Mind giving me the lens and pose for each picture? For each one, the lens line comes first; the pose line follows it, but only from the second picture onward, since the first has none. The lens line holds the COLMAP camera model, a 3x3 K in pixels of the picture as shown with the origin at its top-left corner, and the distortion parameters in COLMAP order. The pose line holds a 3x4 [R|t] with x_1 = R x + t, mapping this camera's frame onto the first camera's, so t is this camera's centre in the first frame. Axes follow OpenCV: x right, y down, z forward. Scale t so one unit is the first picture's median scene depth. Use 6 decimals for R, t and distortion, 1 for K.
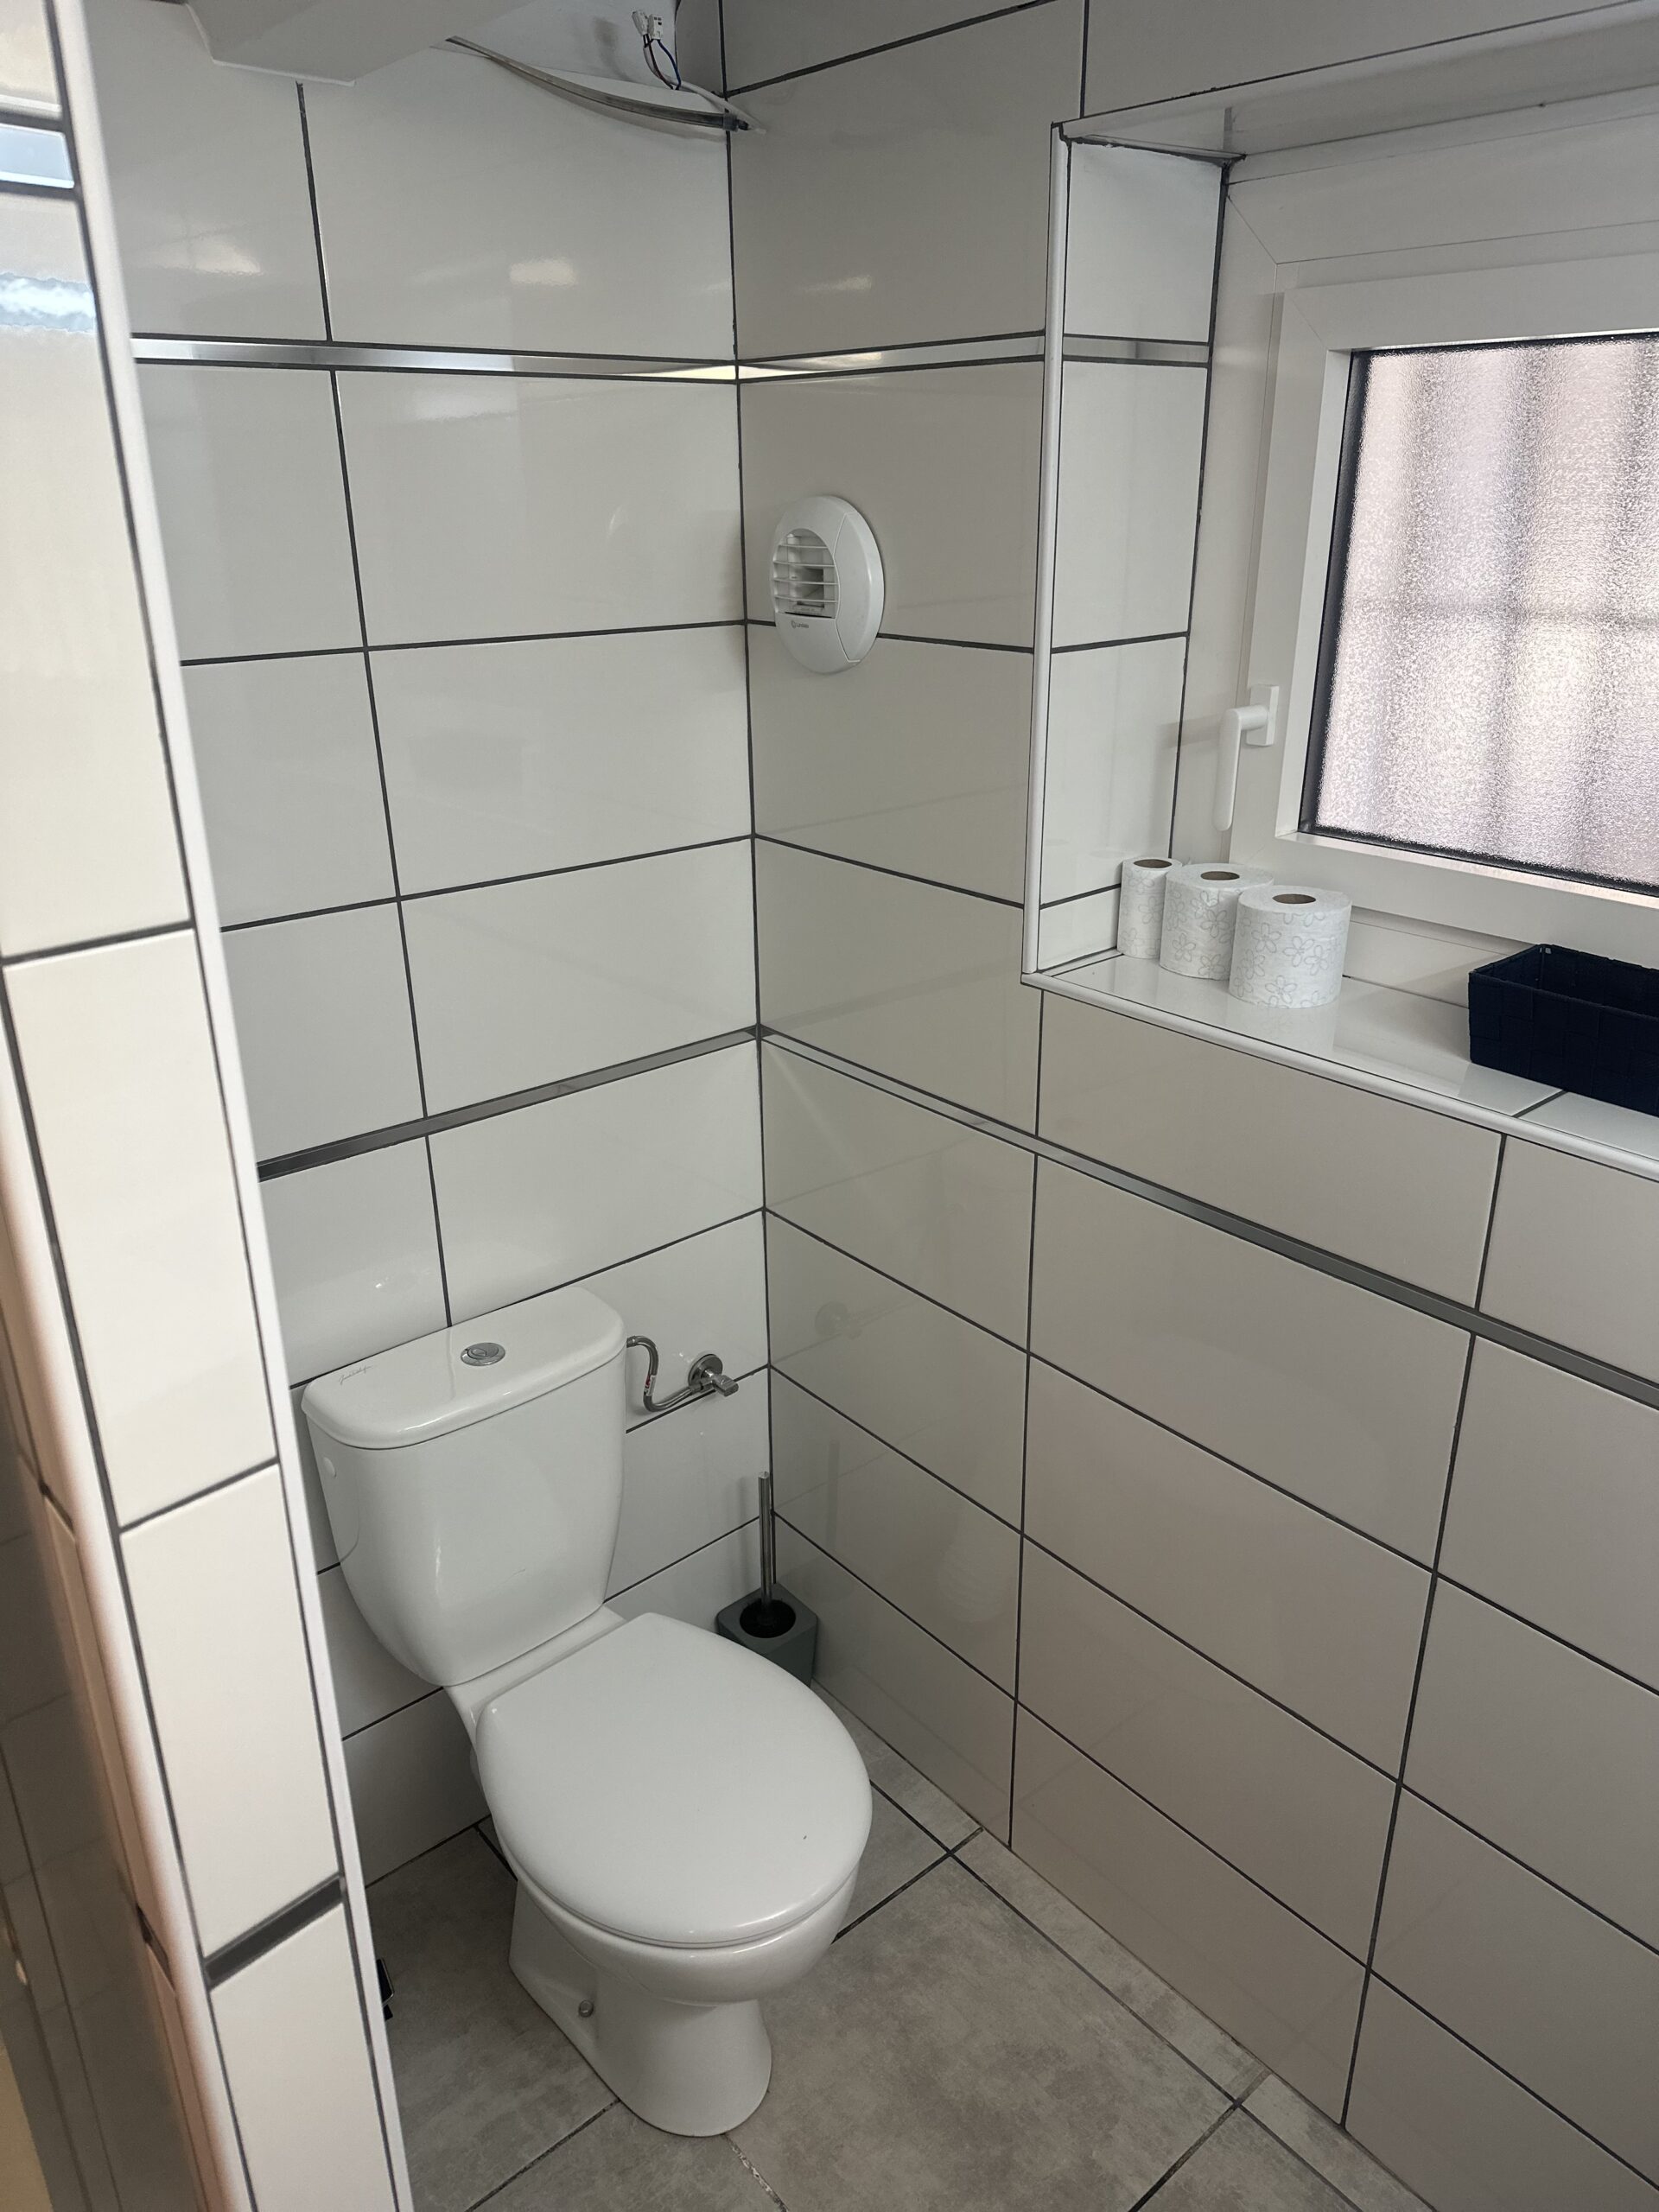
lens RADIAL K [[1558.8, 0, 829.5], [0, 1558.8, 1106.0], [0, 0, 1]] dist [0.039212, -0.048121]
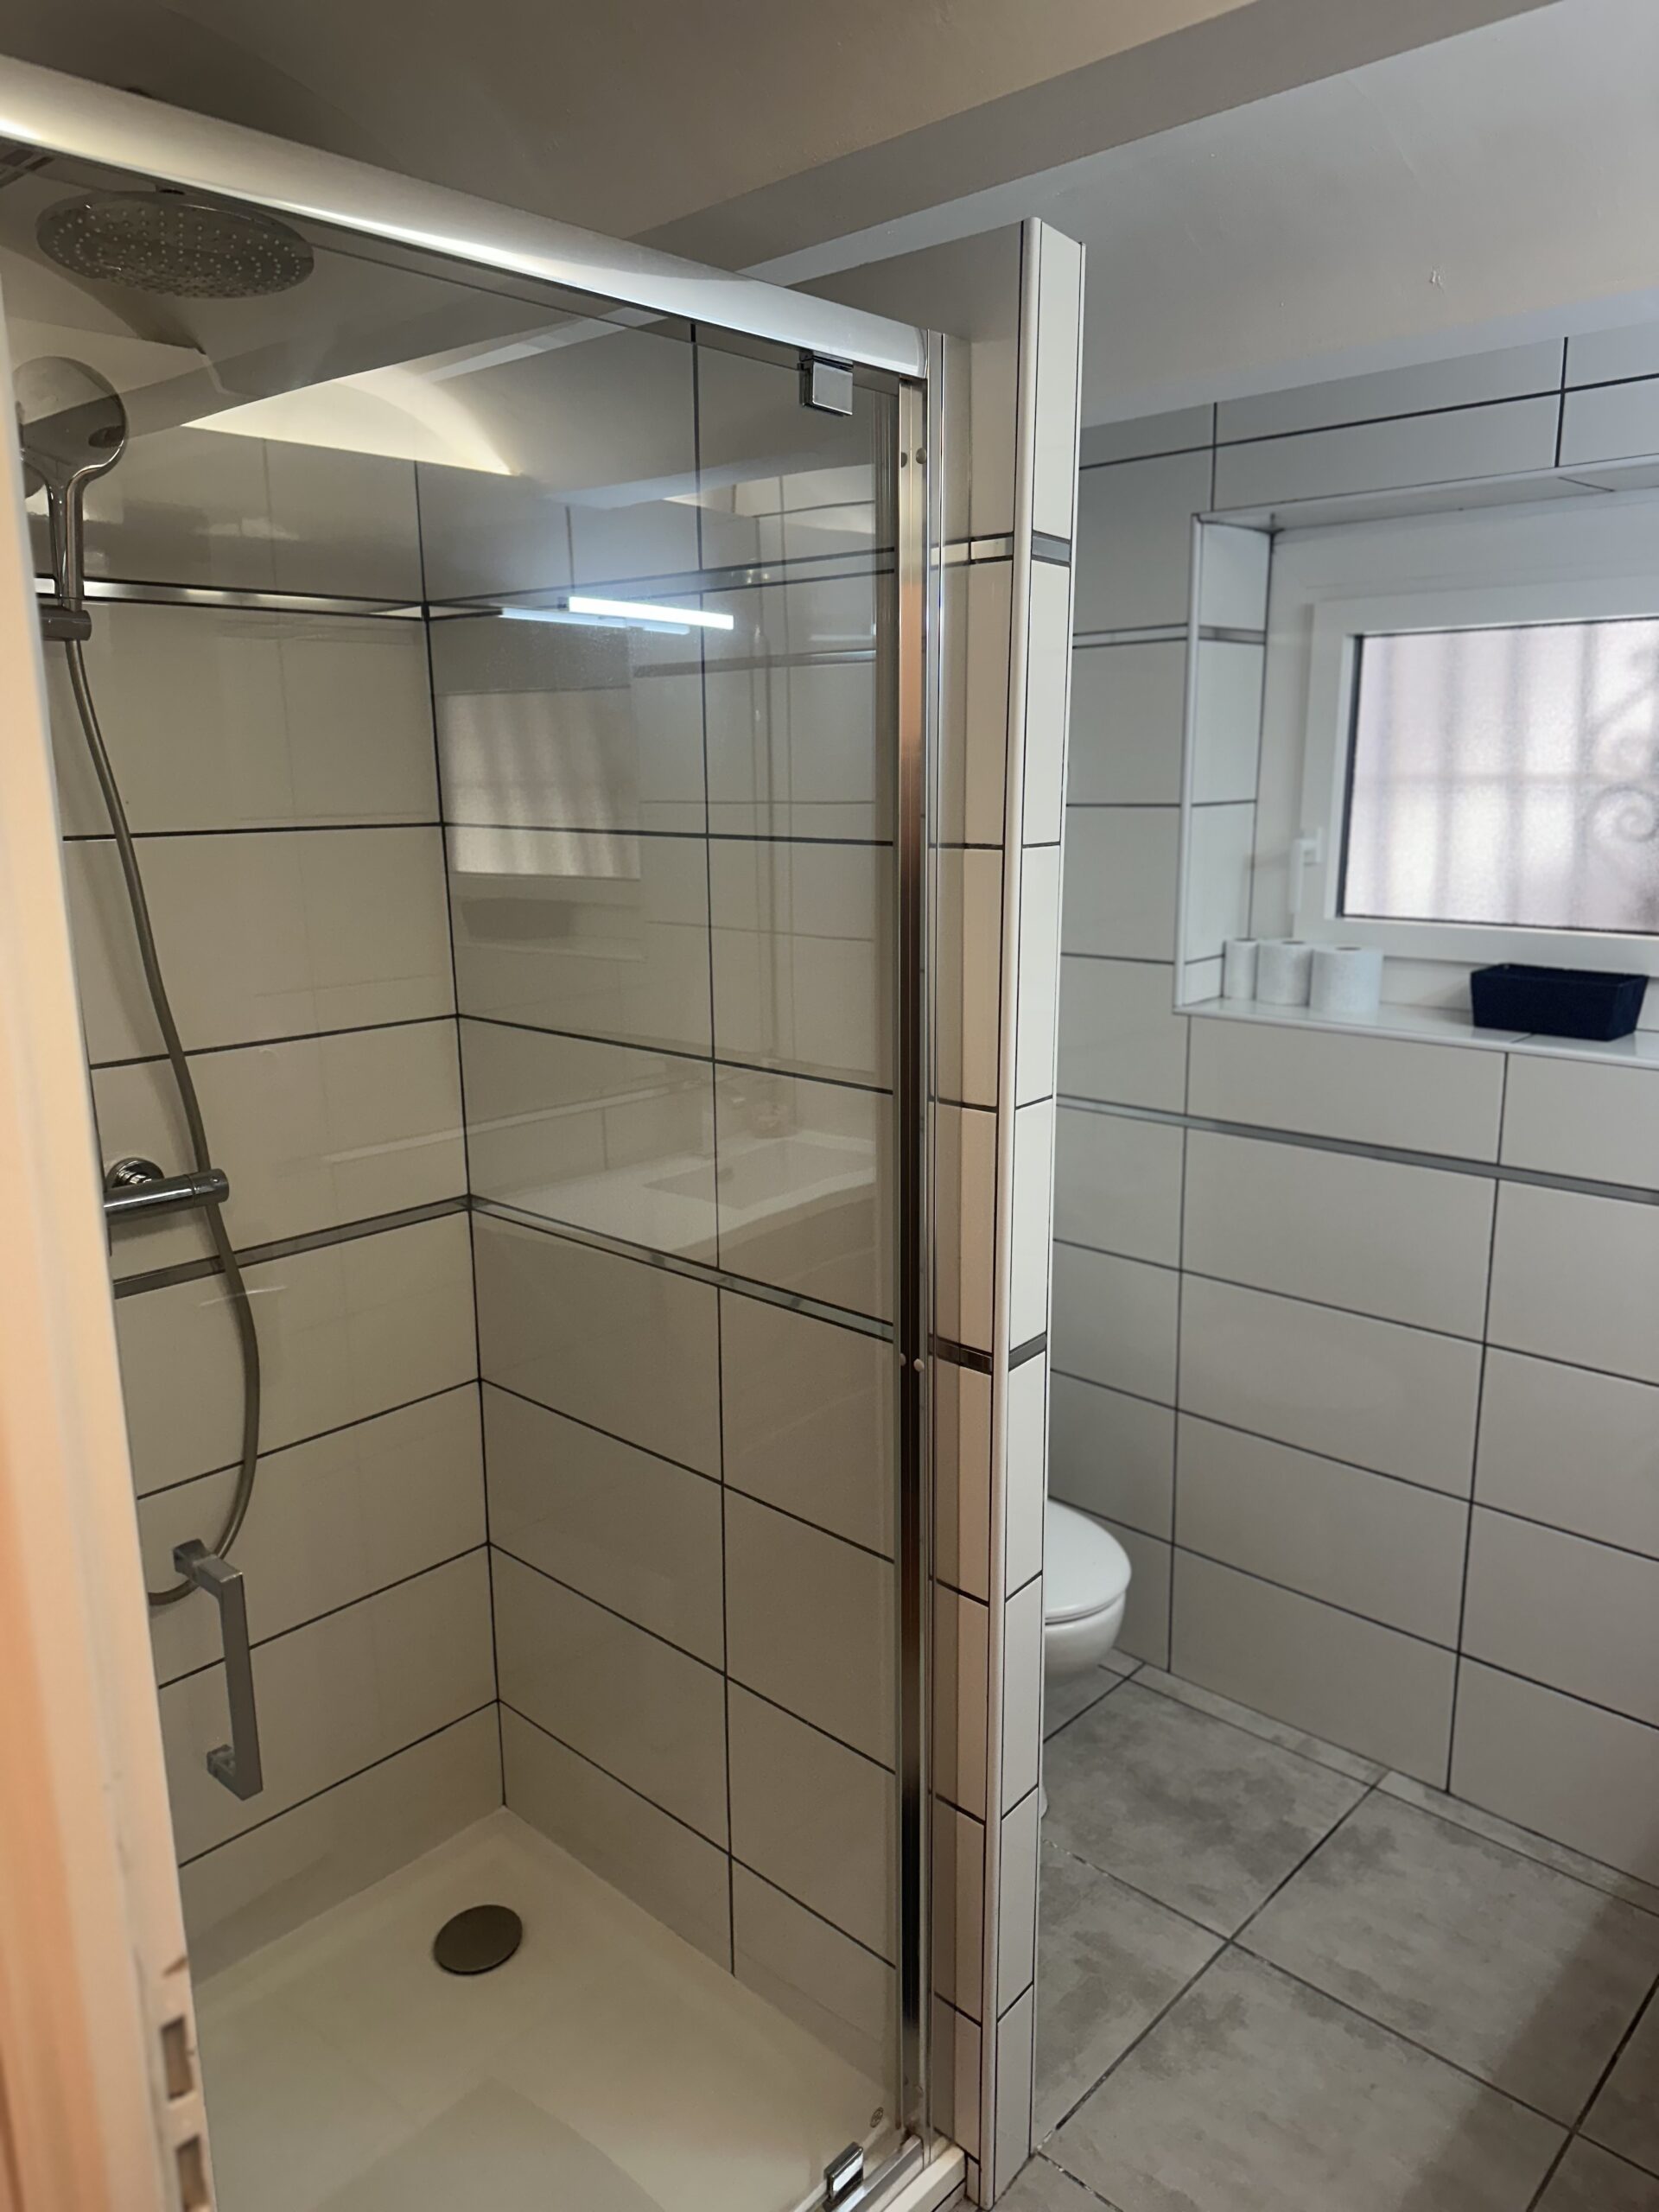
lens RADIAL K [[1548.9, 0, 829.5], [0, 1548.9, 1106.0], [0, 0, 1]] dist [0.071634, -0.105770]
pose [[0.993628, -0.028093, 0.109148, -0.393098], [0.045845, 0.985442, -0.163714, 0.251717], [-0.102960, 0.167675, 0.980451, -0.477464]]
